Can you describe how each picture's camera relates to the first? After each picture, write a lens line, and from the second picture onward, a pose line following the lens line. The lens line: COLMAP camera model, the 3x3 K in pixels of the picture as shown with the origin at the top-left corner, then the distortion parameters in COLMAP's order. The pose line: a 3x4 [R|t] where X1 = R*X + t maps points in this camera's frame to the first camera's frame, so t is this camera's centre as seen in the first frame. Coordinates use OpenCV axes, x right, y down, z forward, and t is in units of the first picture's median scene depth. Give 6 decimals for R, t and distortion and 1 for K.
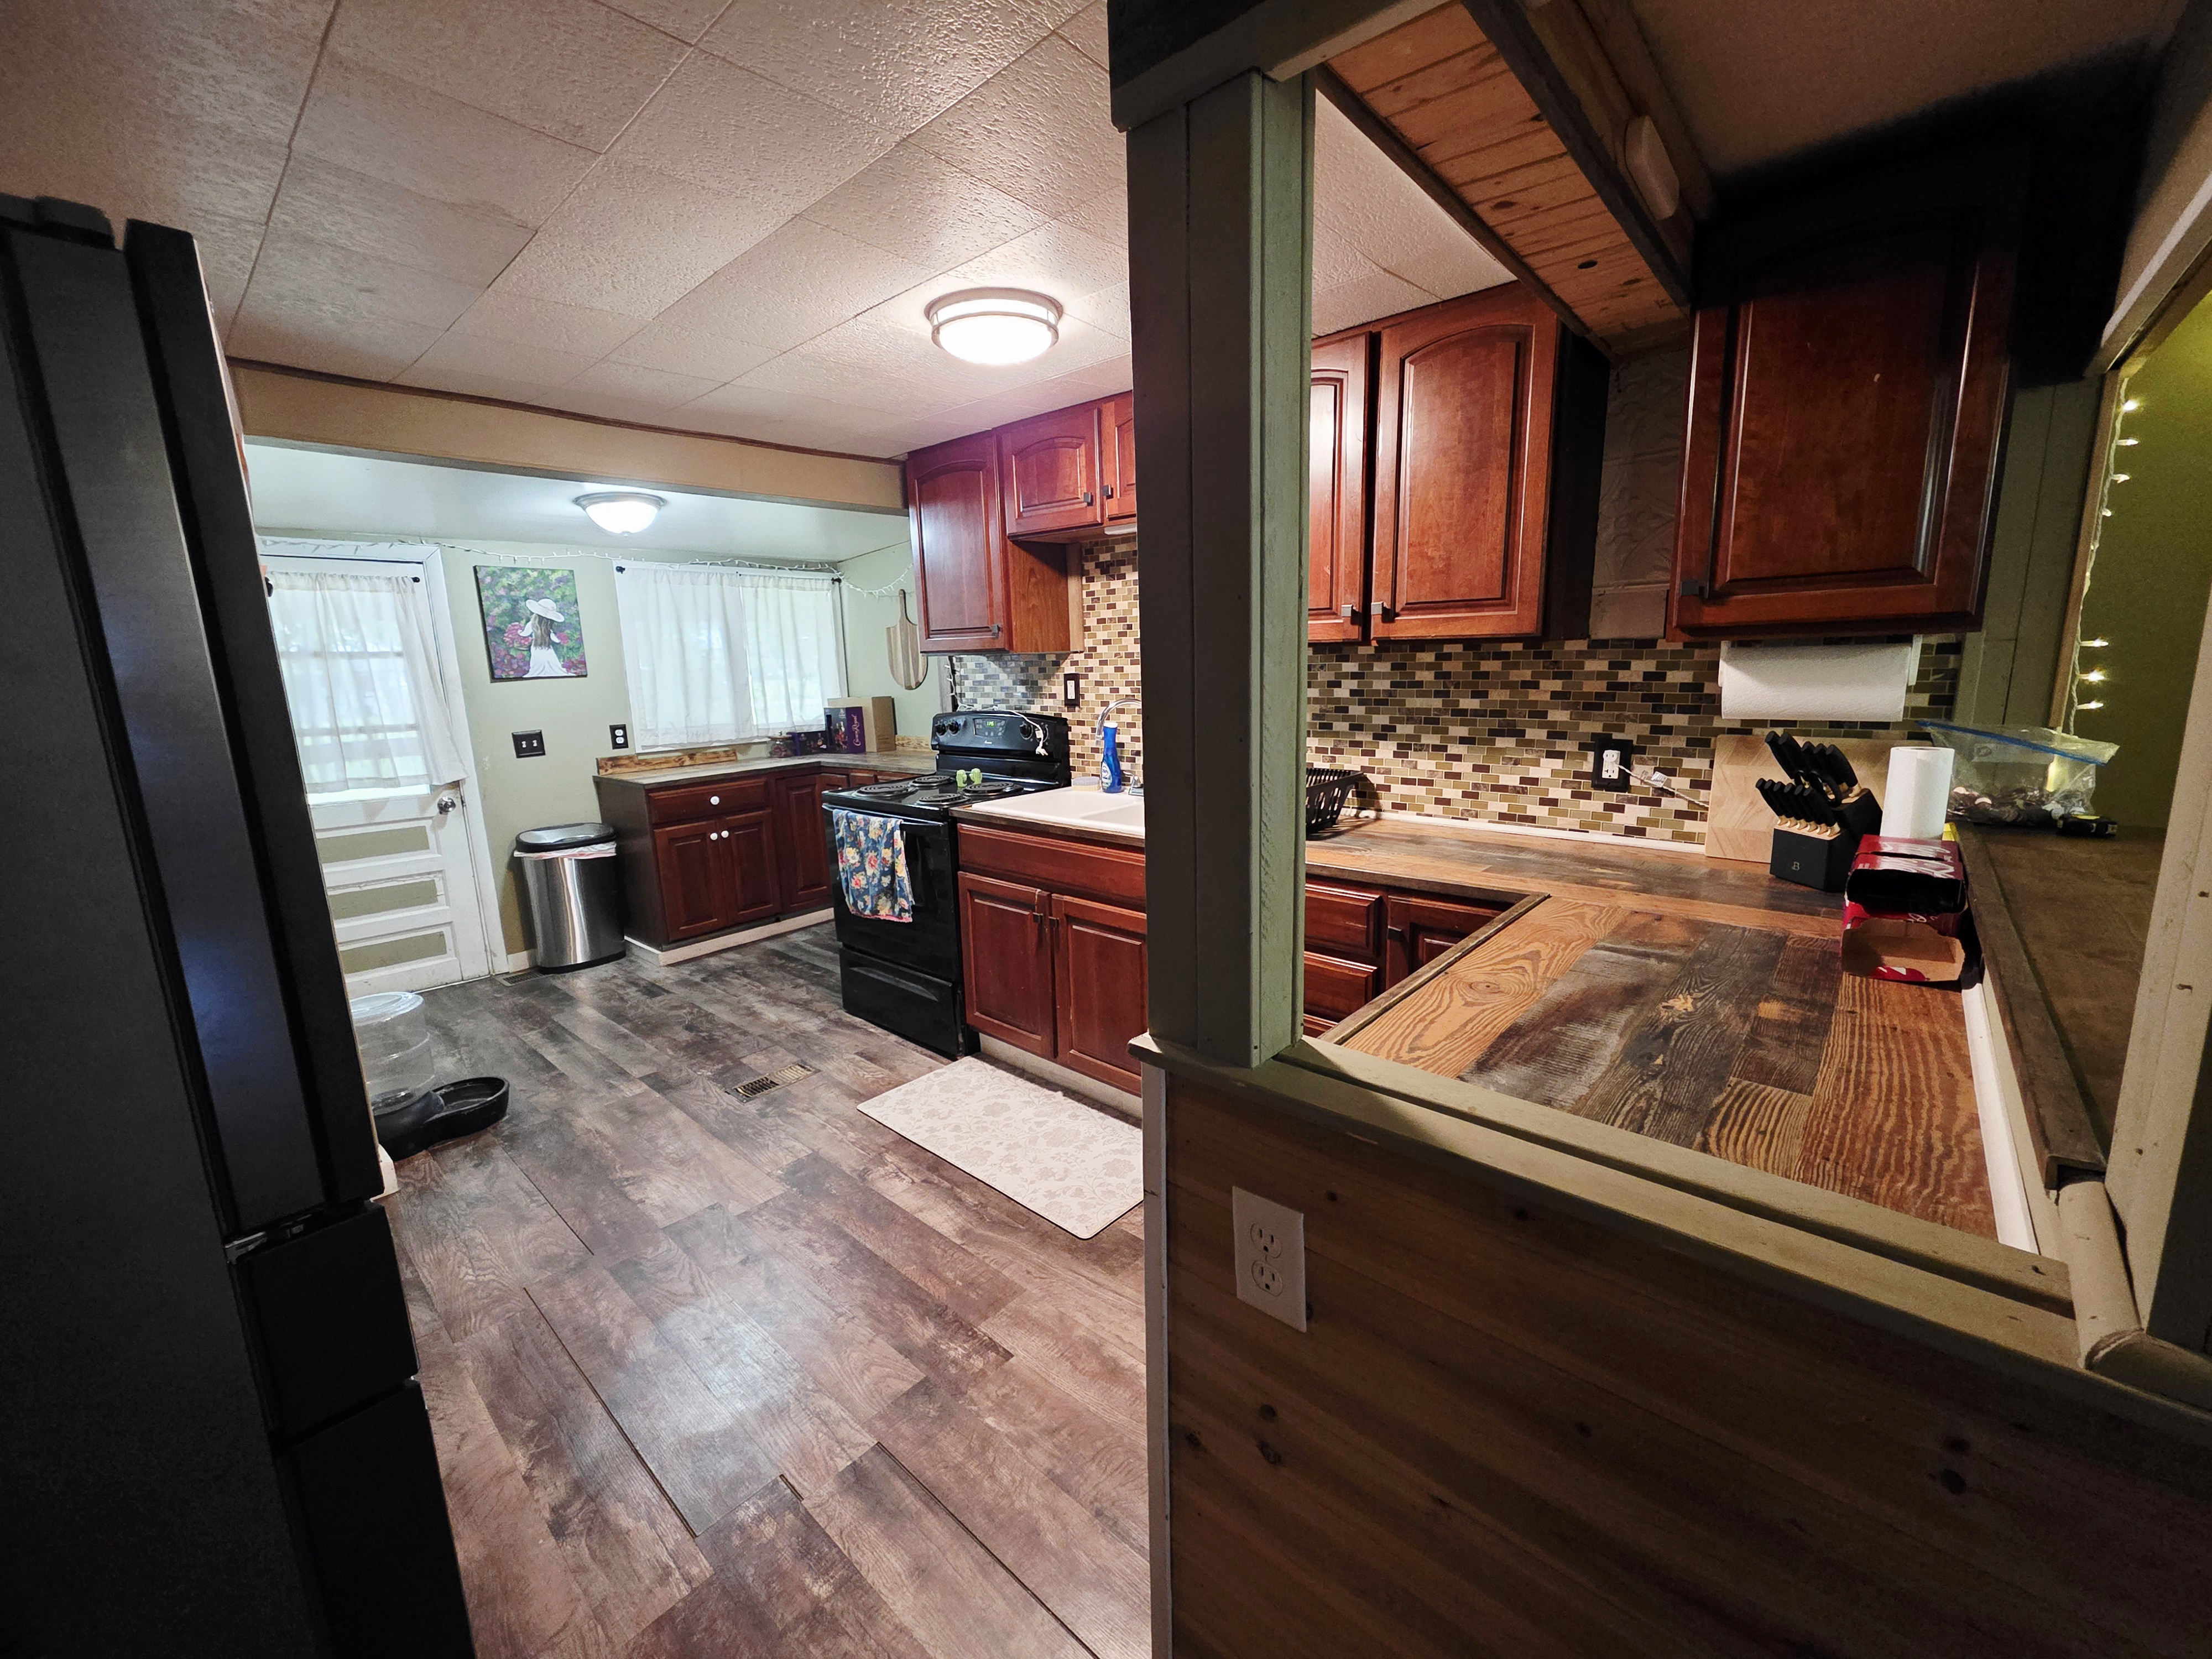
lens RADIAL K [[882.3, 0, 1101.8], [0, 882.3, 821.3], [0, 0, 1]] dist [0.002646, -0.000801]
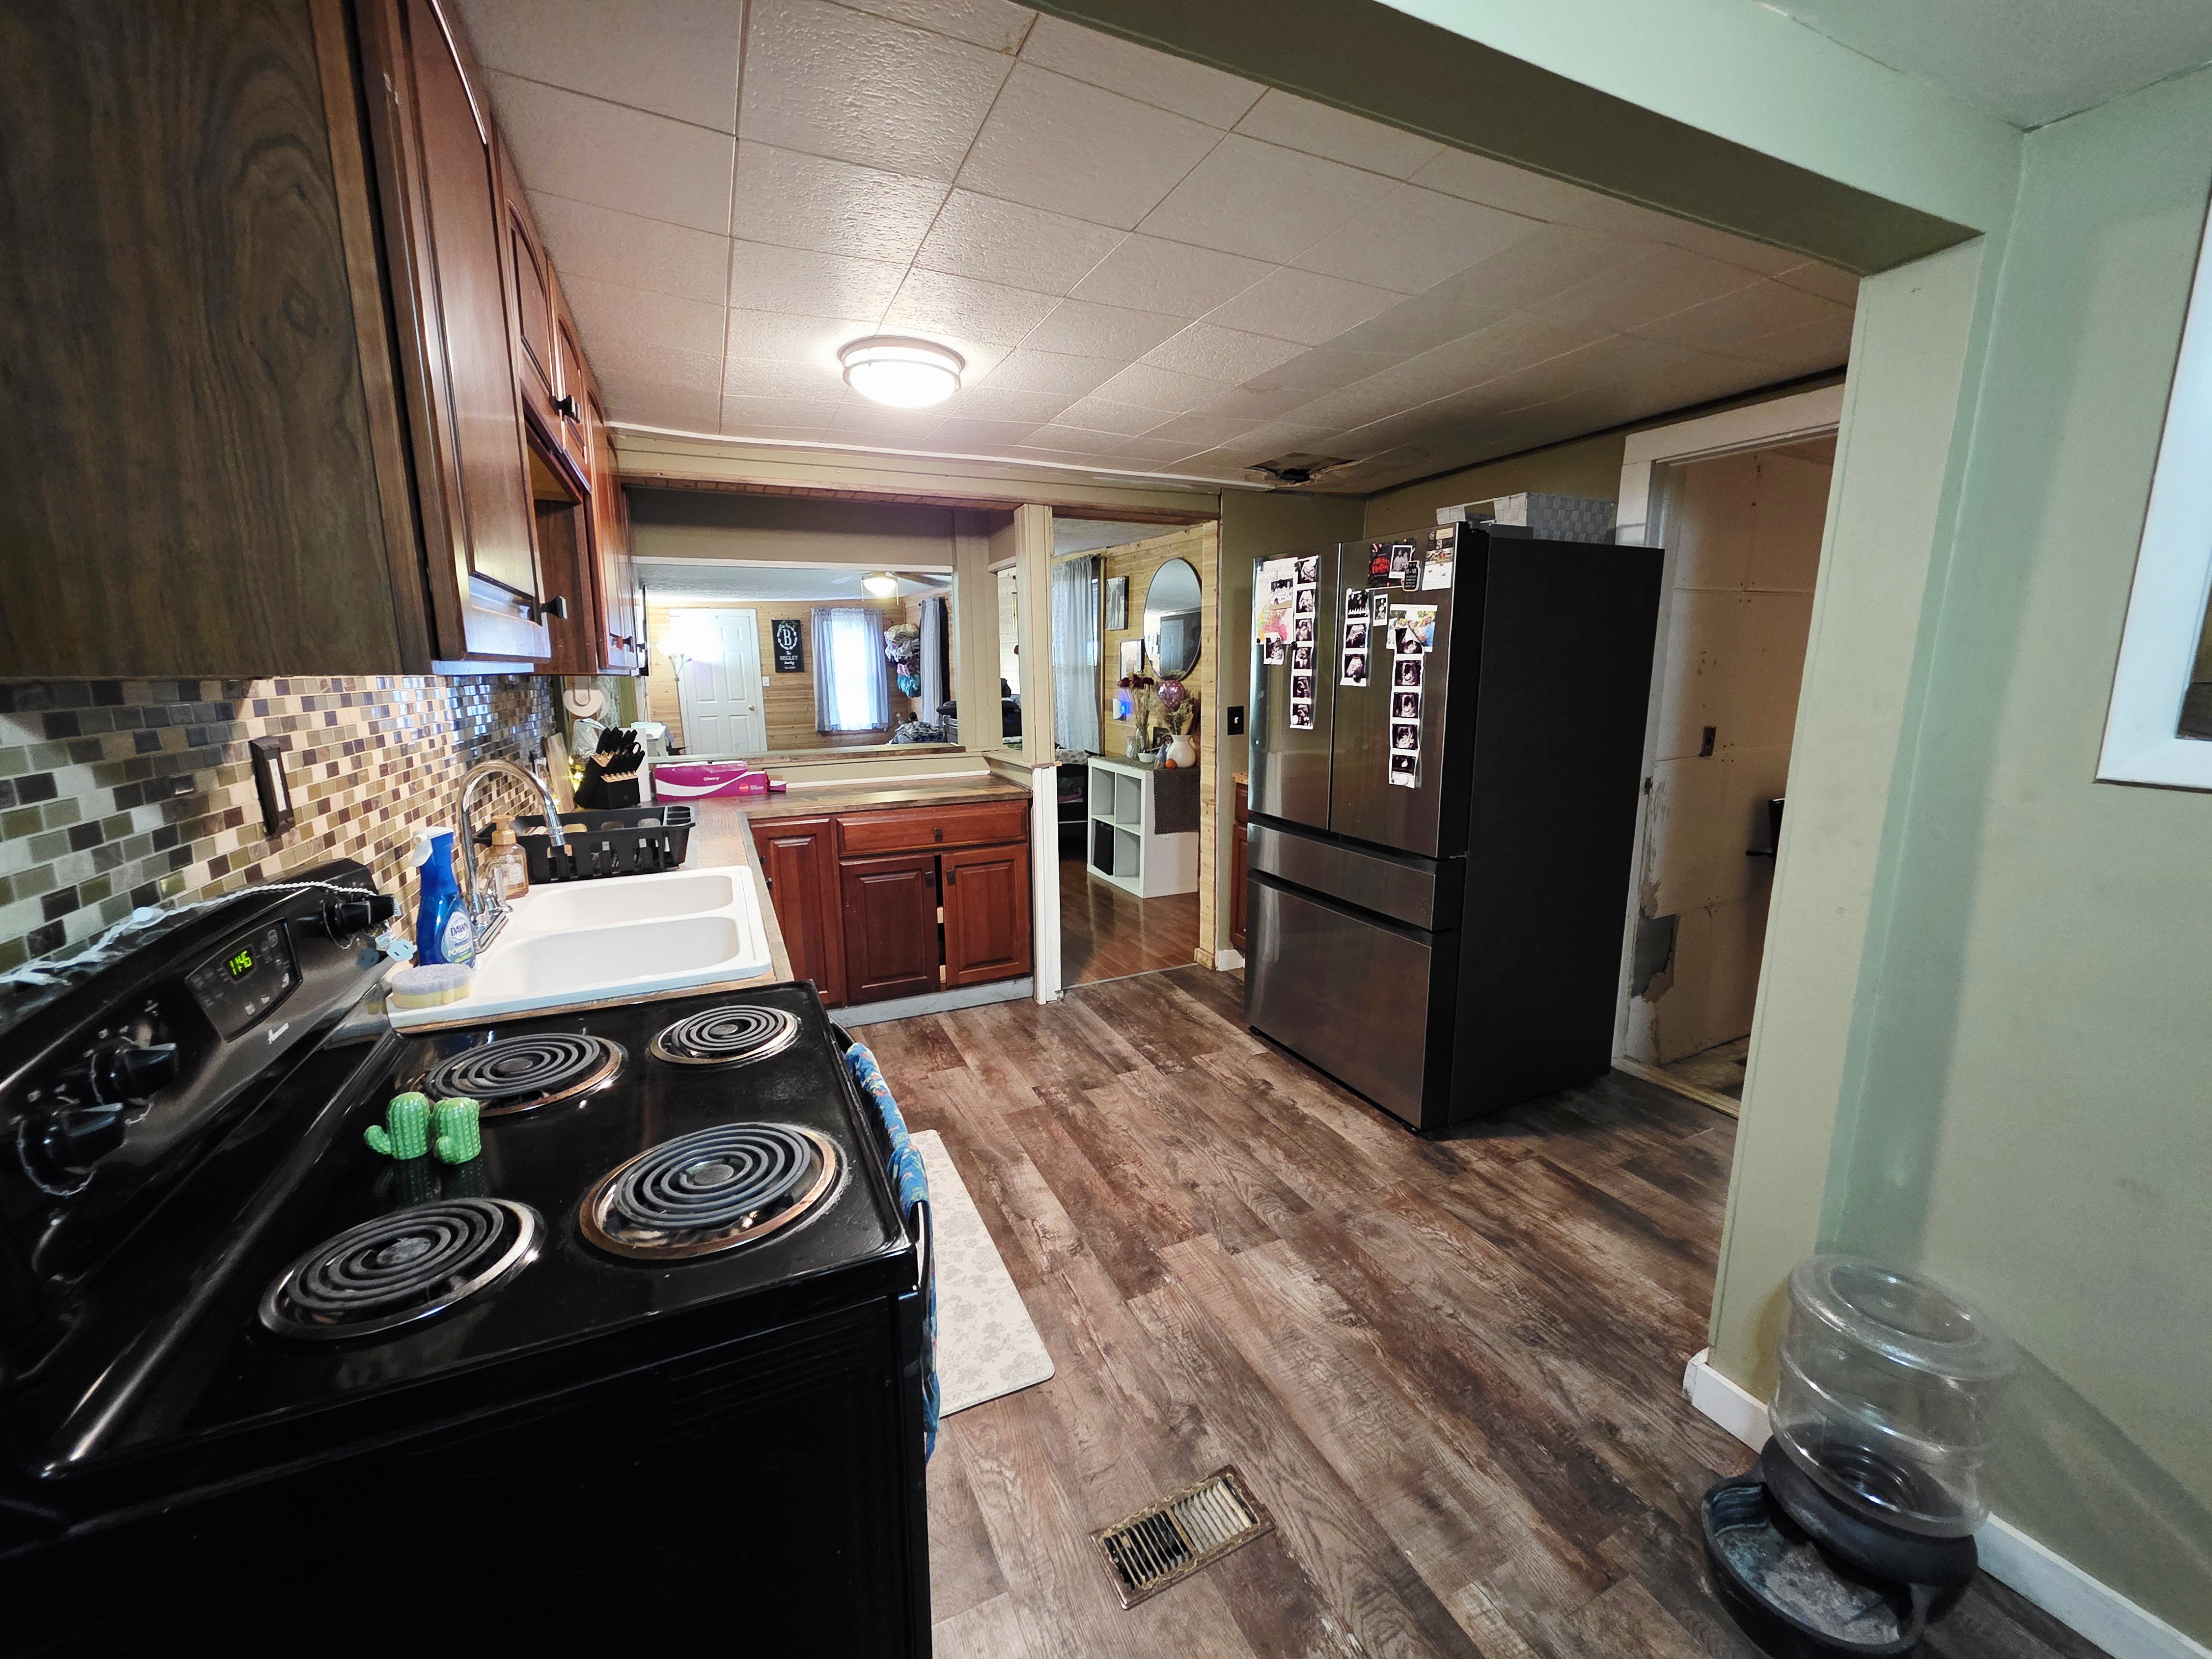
lens RADIAL K [[882.3, 0, 1105.4], [0, 882.3, 826.3], [0, 0, 1]] dist [0.002646, -0.000801]
pose [[-0.917551, -0.033481, 0.396206, -0.481945], [0.110367, 0.935848, 0.334676, -0.221038], [-0.381994, 0.350810, -0.854993, 1.217635]]
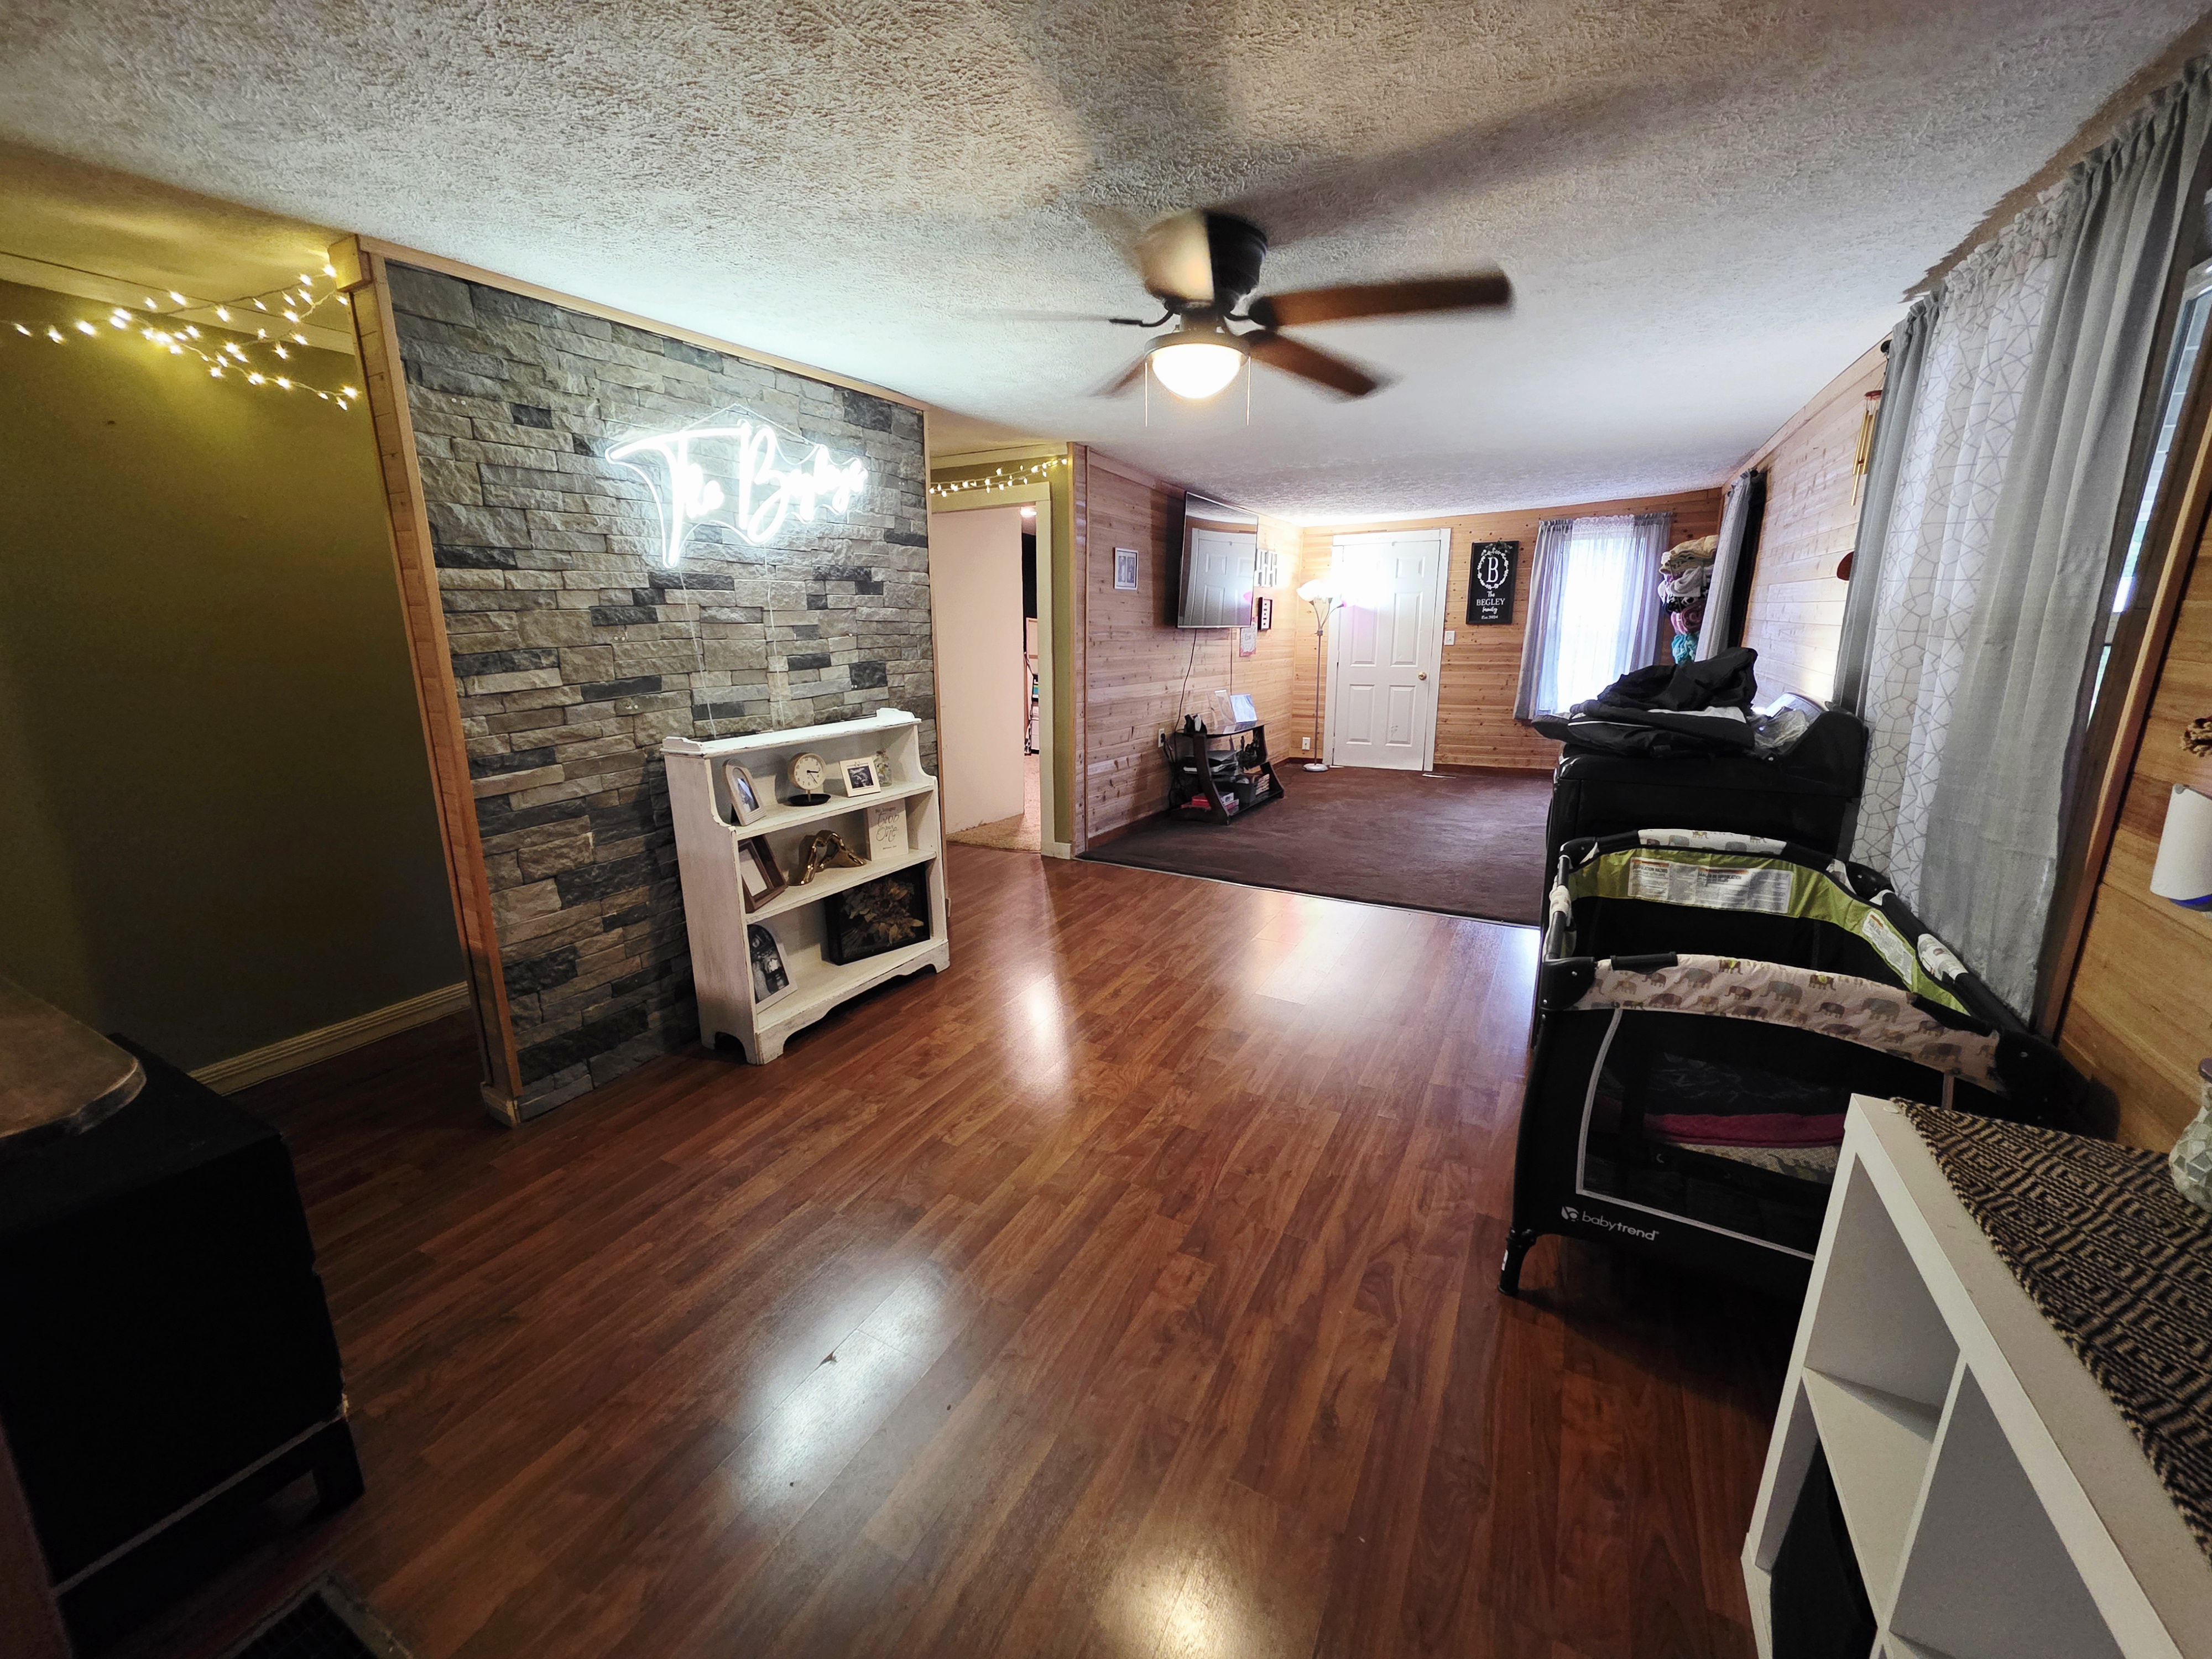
lens RADIAL K [[882.3, 0, 1100.5], [0, 882.3, 824.9], [0, 0, 1]] dist [0.002646, -0.000801]
pose [[-0.221055, -0.189446, 0.956684, 0.029533], [0.192265, 0.953235, 0.233188, 0.014493], [-0.956122, 0.235484, -0.174293, -0.058404]]
